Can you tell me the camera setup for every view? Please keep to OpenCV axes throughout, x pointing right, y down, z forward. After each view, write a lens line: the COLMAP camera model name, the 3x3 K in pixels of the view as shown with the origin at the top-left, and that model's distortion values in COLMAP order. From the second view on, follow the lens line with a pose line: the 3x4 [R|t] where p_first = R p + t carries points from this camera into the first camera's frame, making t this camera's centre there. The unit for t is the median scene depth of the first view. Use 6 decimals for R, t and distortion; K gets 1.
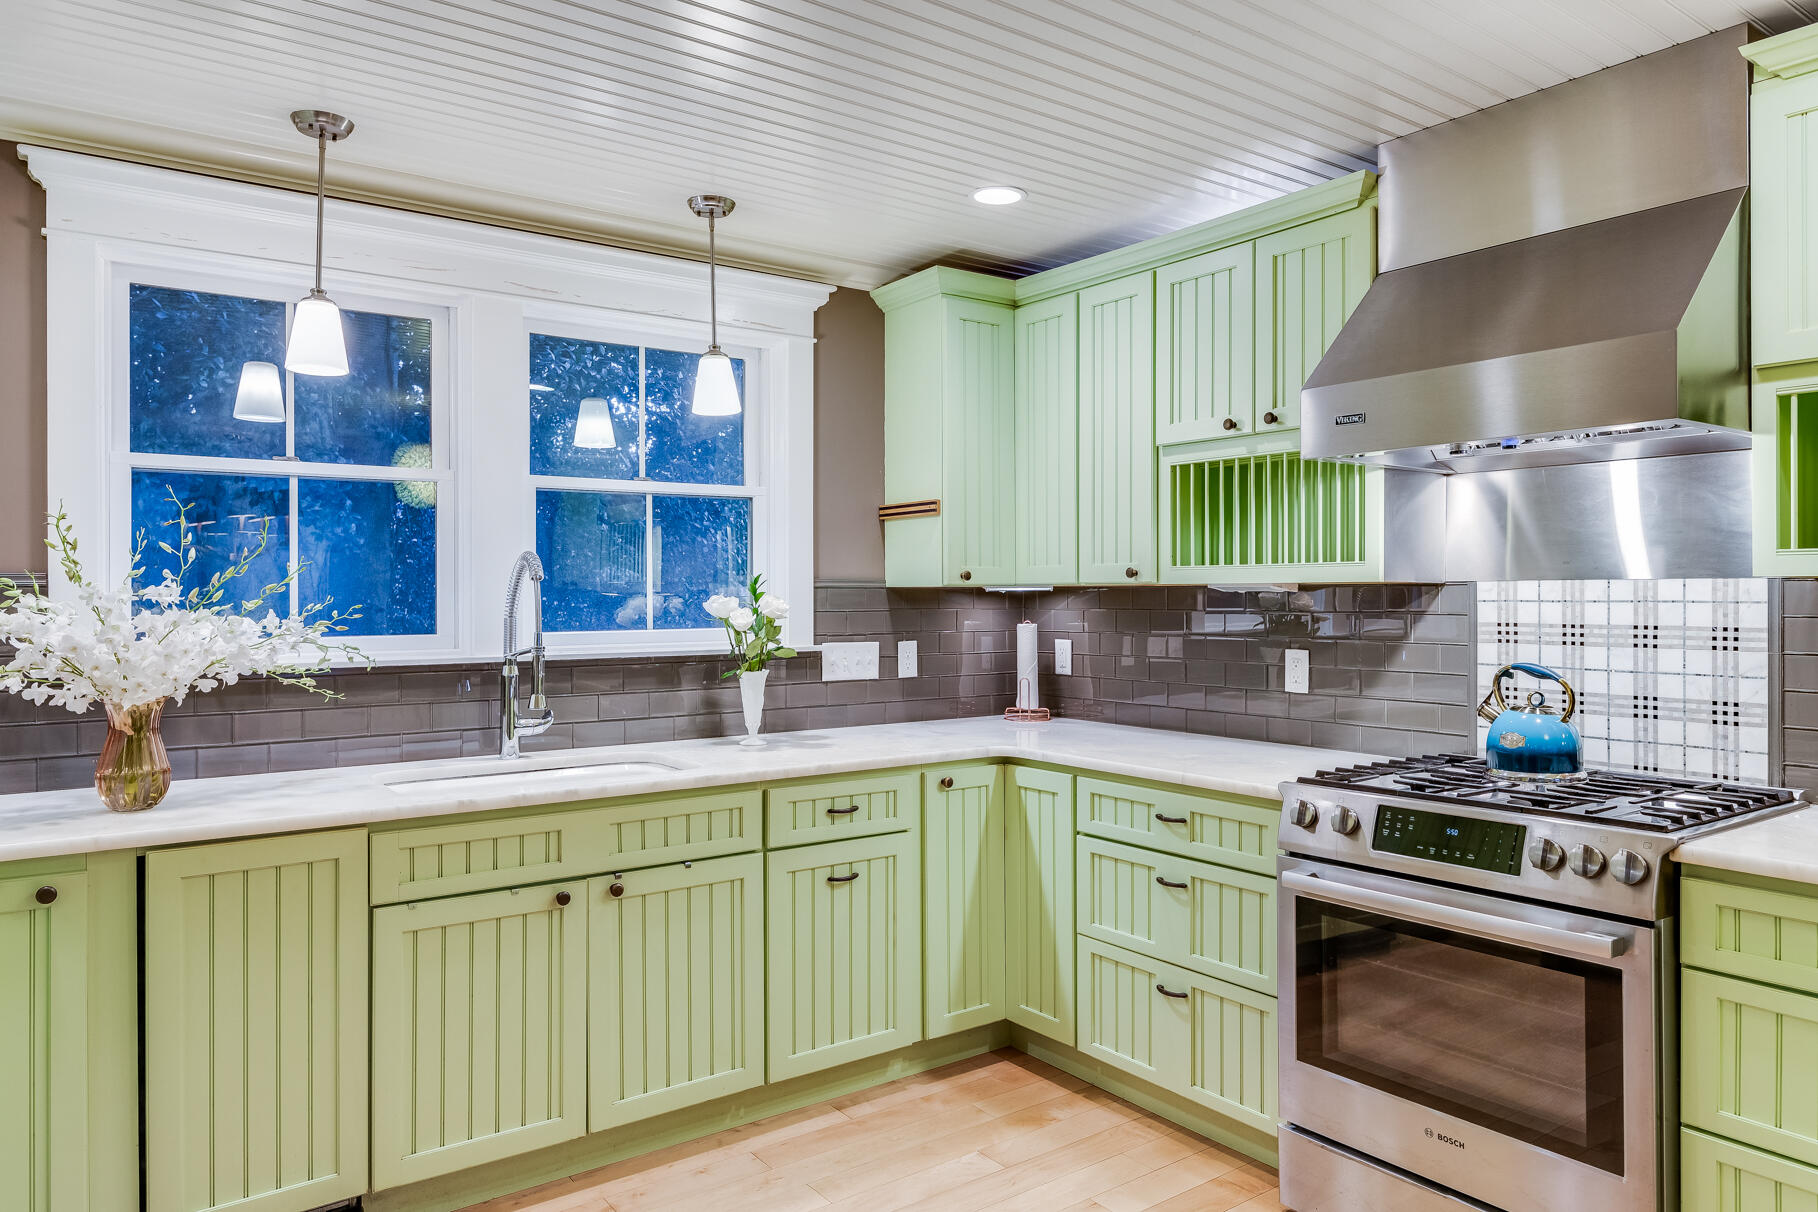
lens RADIAL K [[1193.8, 0, 907.6], [0, 1193.8, 603.3], [0, 0, 1]] dist [-0.008561, -0.007238]
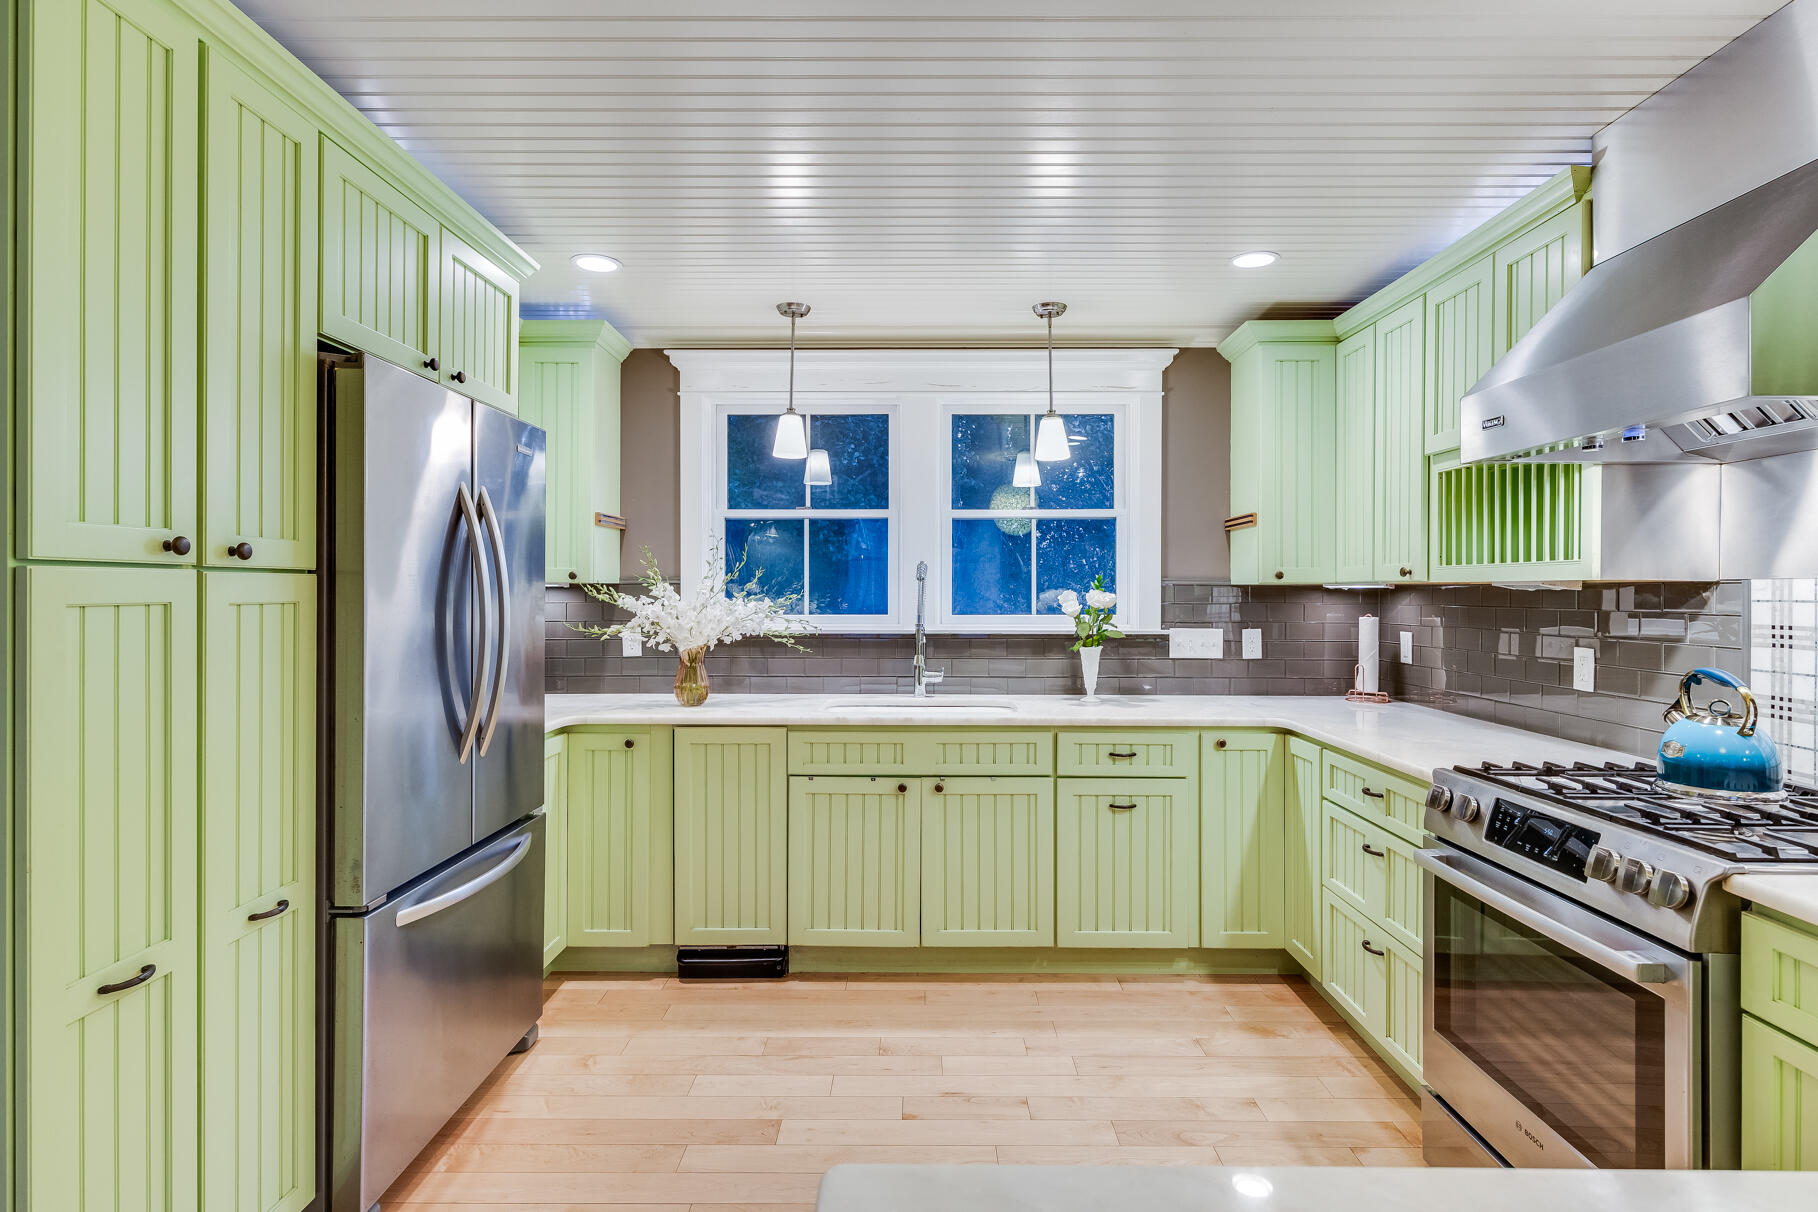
lens RADIAL K [[918.3, 0, 911.6], [0, 918.3, 603.0], [0, 0, 1]] dist [-0.000445, -0.001722]
pose [[0.801140, 0.012473, -0.598348, 0.368392], [-0.008642, 0.999920, 0.009273, -0.001088], [0.598415, -0.002258, 0.801183, 0.052048]]
